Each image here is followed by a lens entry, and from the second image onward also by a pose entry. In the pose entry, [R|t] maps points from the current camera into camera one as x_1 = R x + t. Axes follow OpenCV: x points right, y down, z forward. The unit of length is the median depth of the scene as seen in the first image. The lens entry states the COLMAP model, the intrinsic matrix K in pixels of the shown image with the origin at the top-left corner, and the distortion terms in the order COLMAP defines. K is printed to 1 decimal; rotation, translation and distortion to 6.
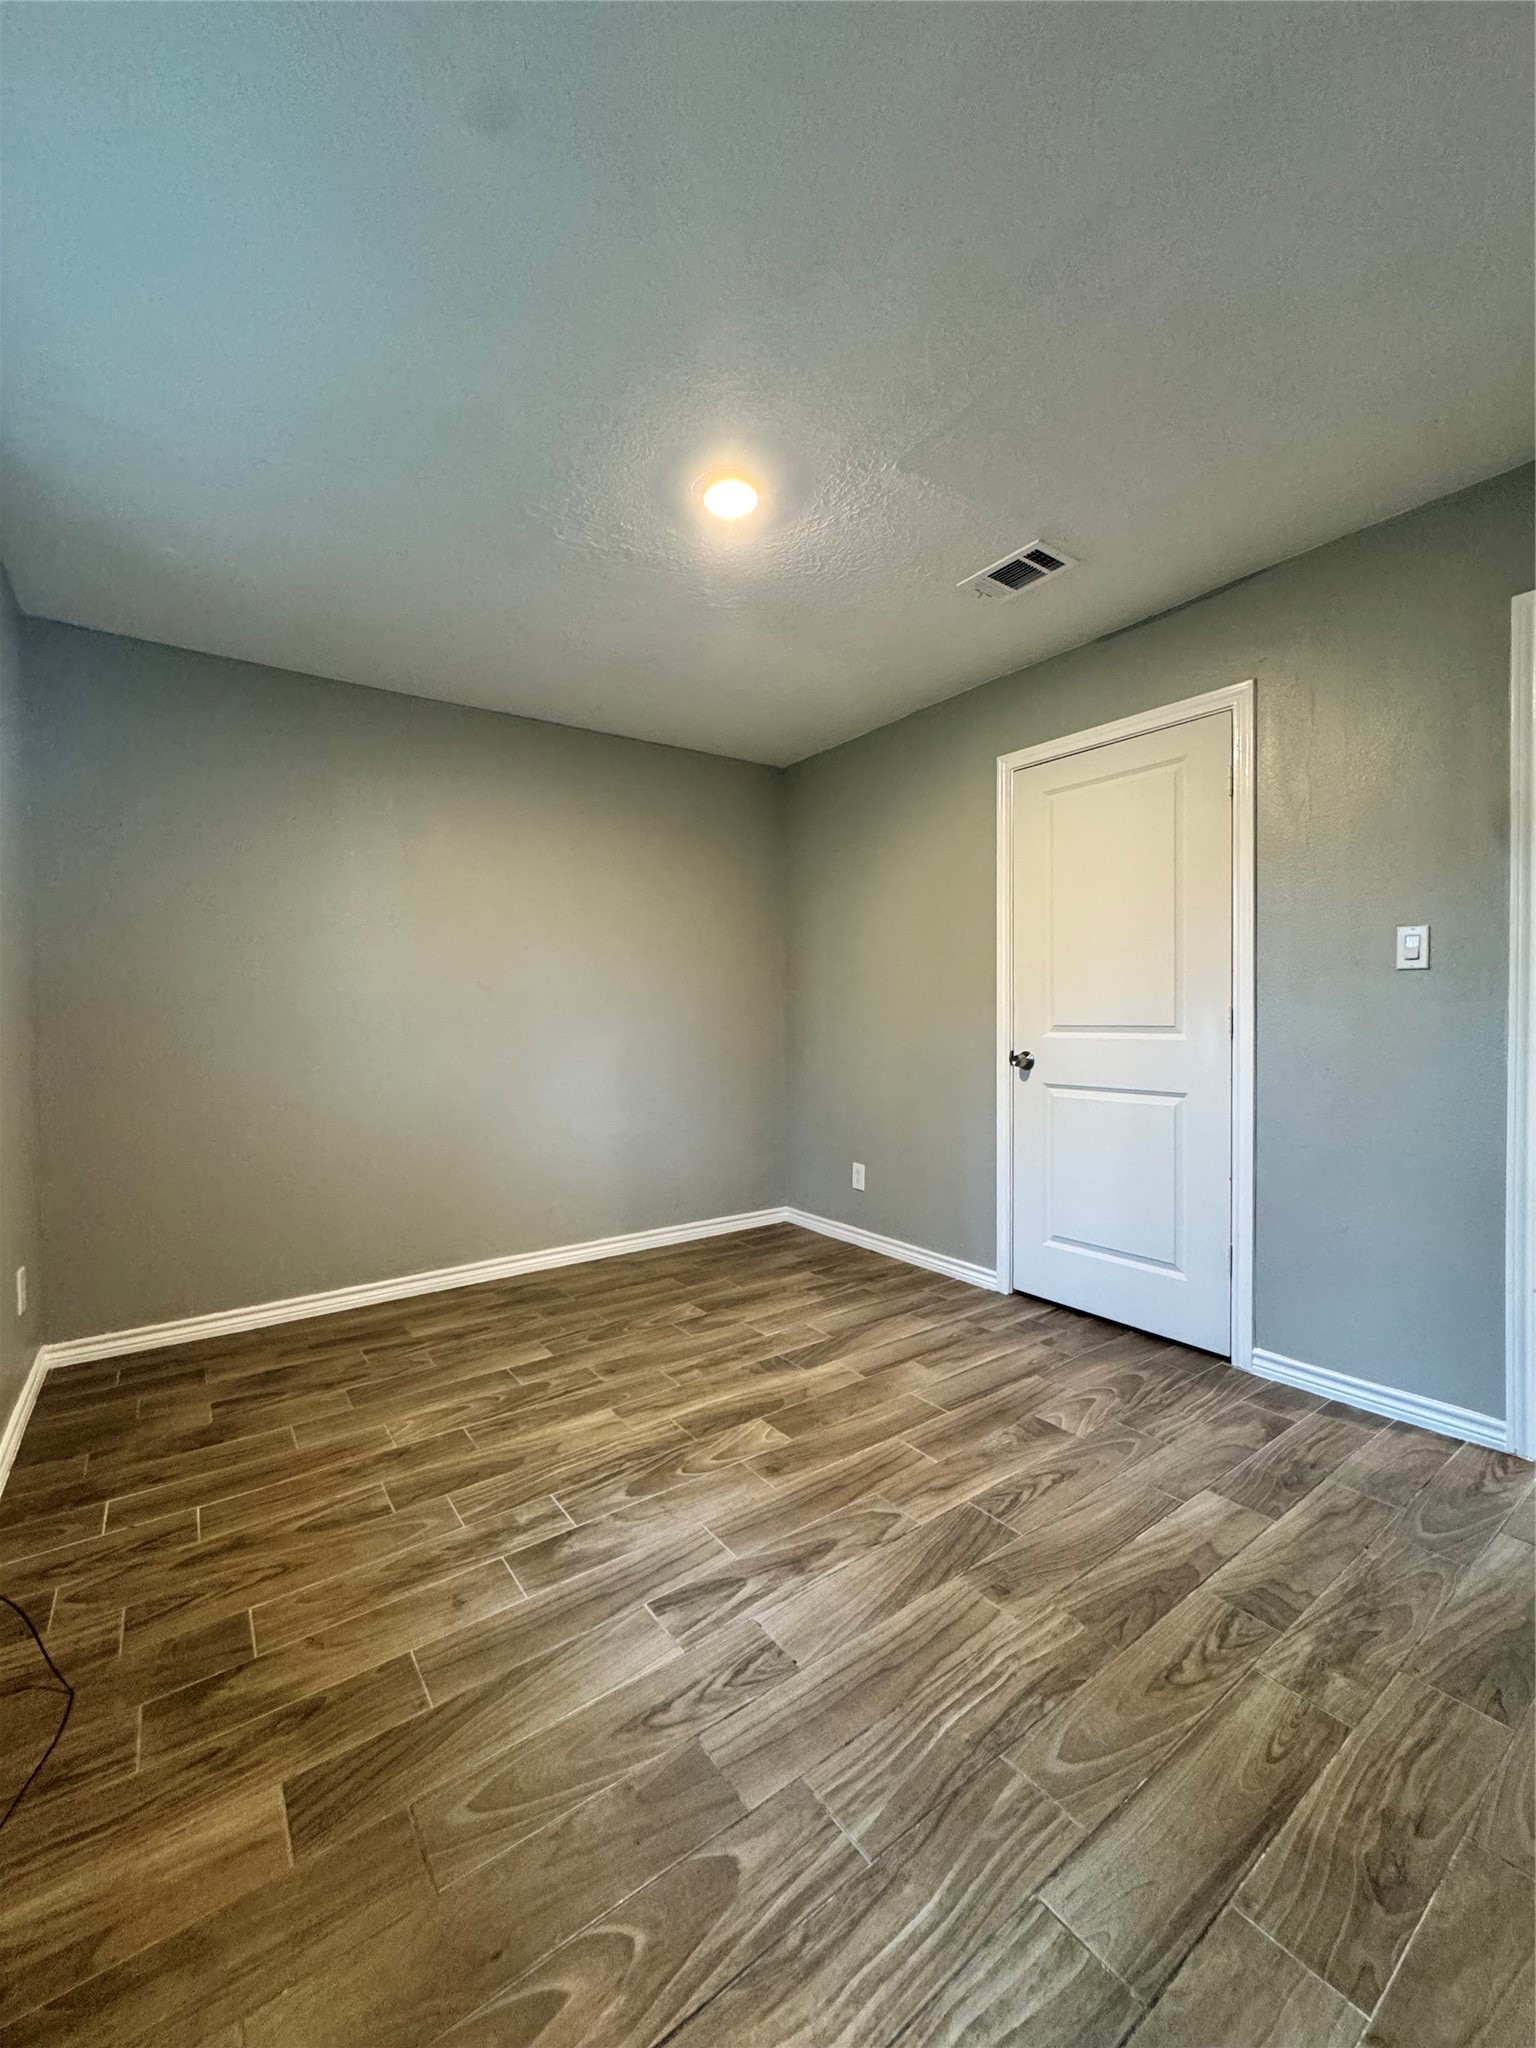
lens RADIAL K [[828.5, 0, 768.0], [0, 828.5, 1024.0], [0, 0, 1]] dist [-0.003126, 0.000292]
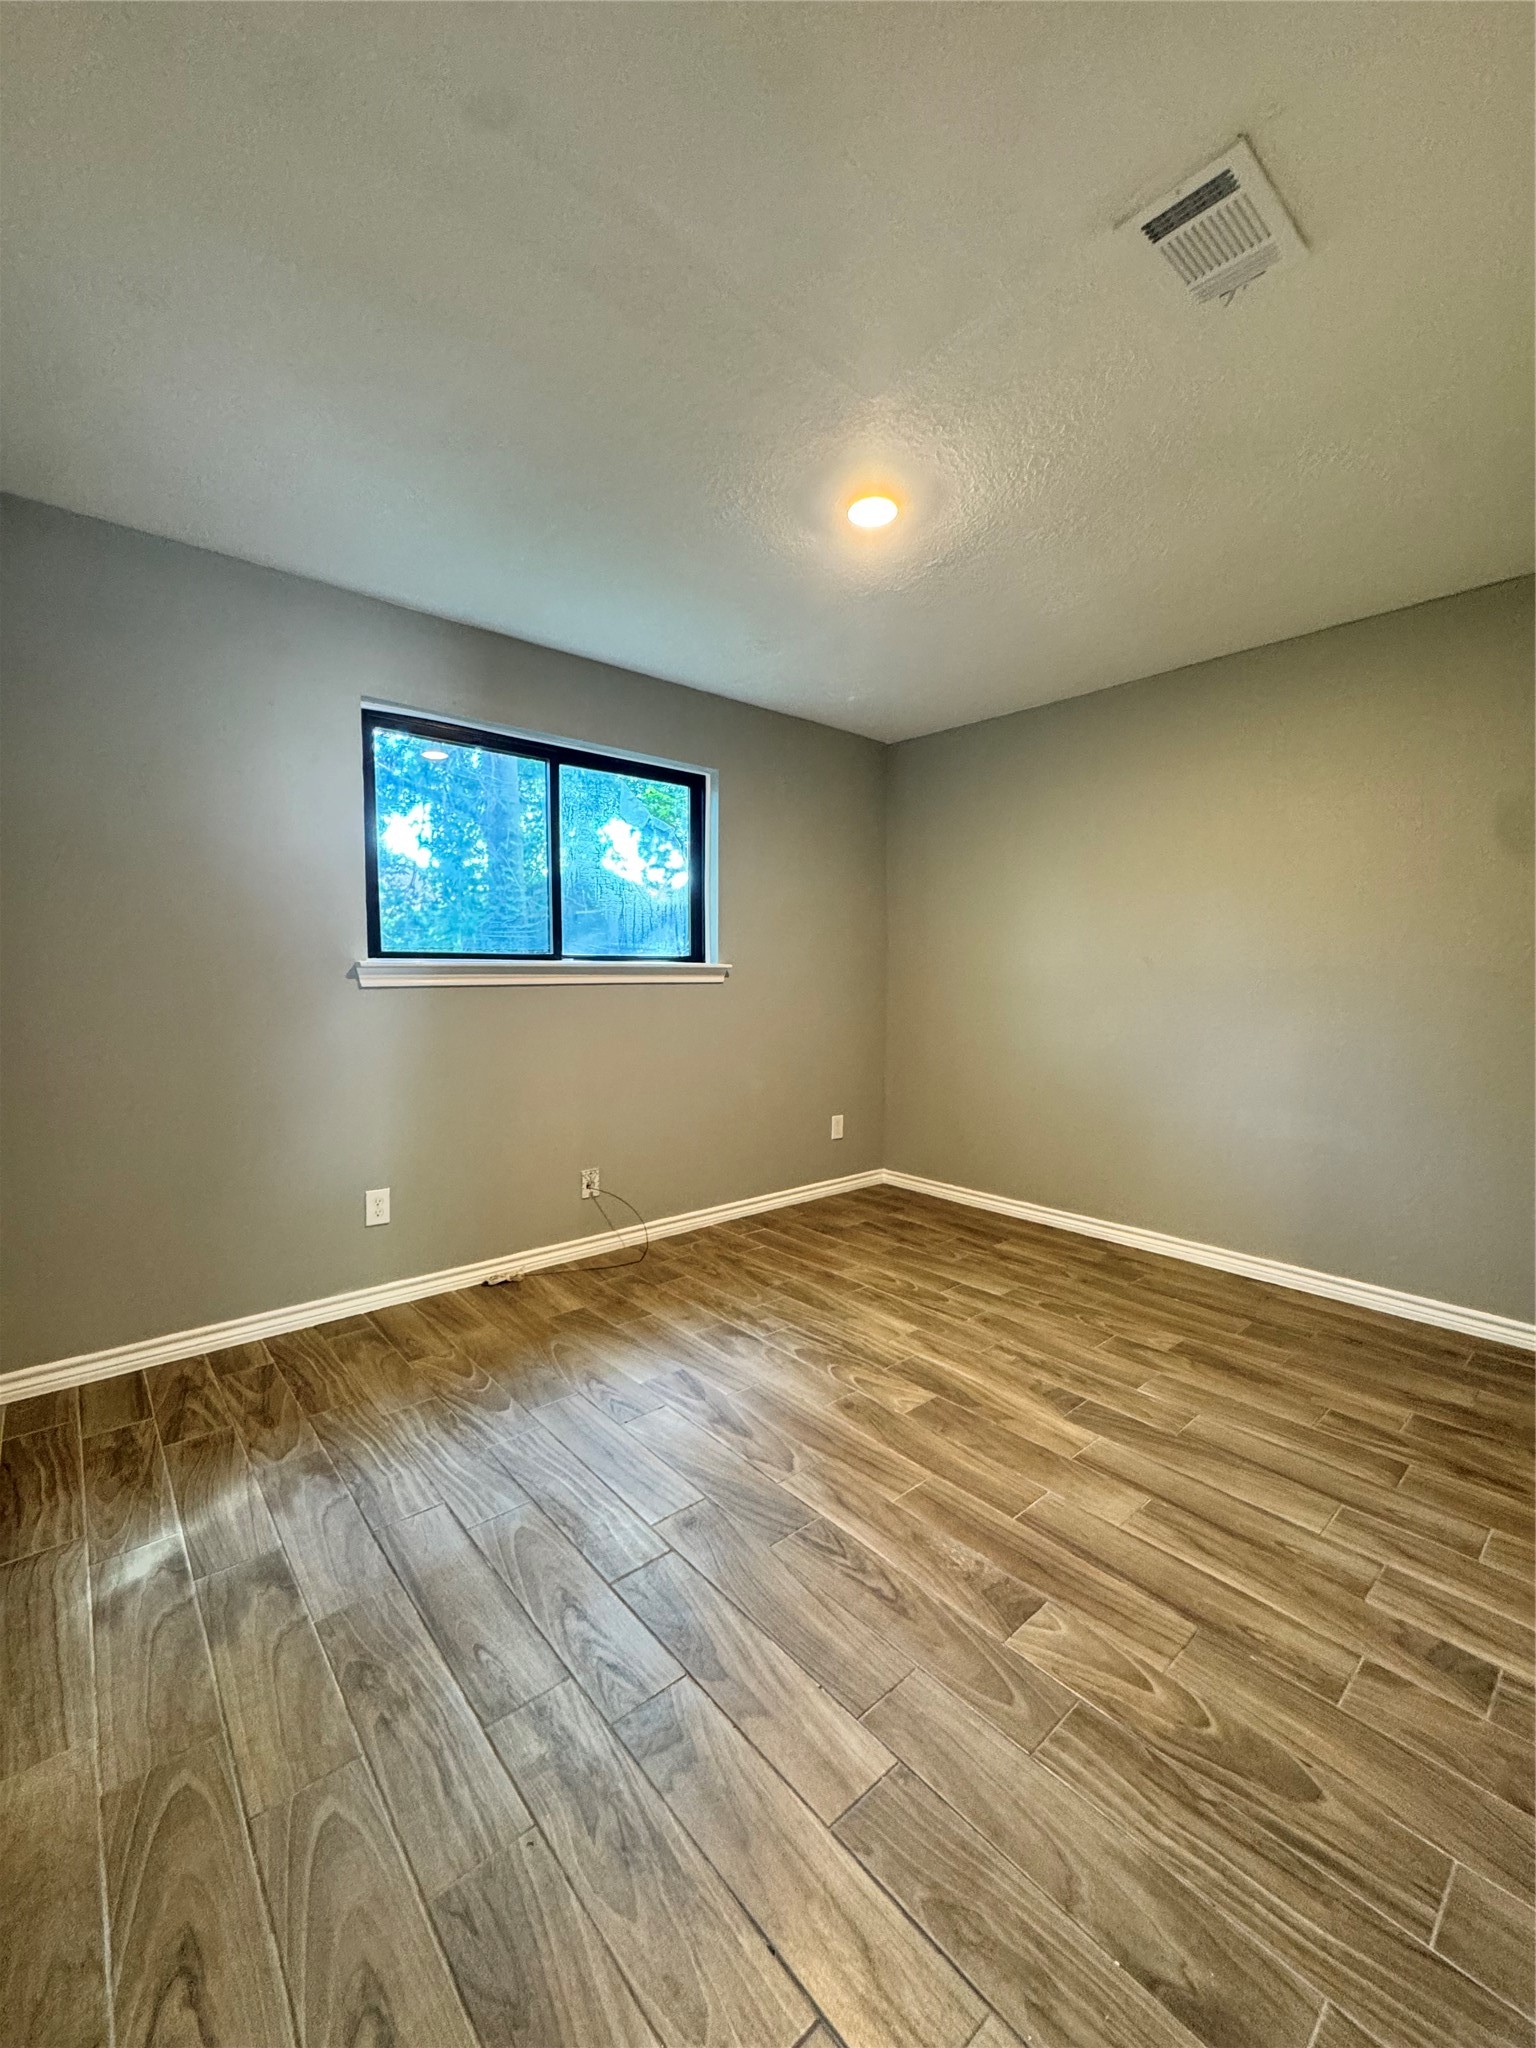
lens RADIAL K [[854.7, 0, 768.0], [0, 854.7, 1024.0], [0, 0, 1]] dist [-0.002236, -0.000090]
pose [[0.059837, 0.073808, -0.995476, 0.925031], [-0.019522, 0.997158, 0.072759, -0.039420], [0.998017, 0.015080, 0.061108, 0.694082]]
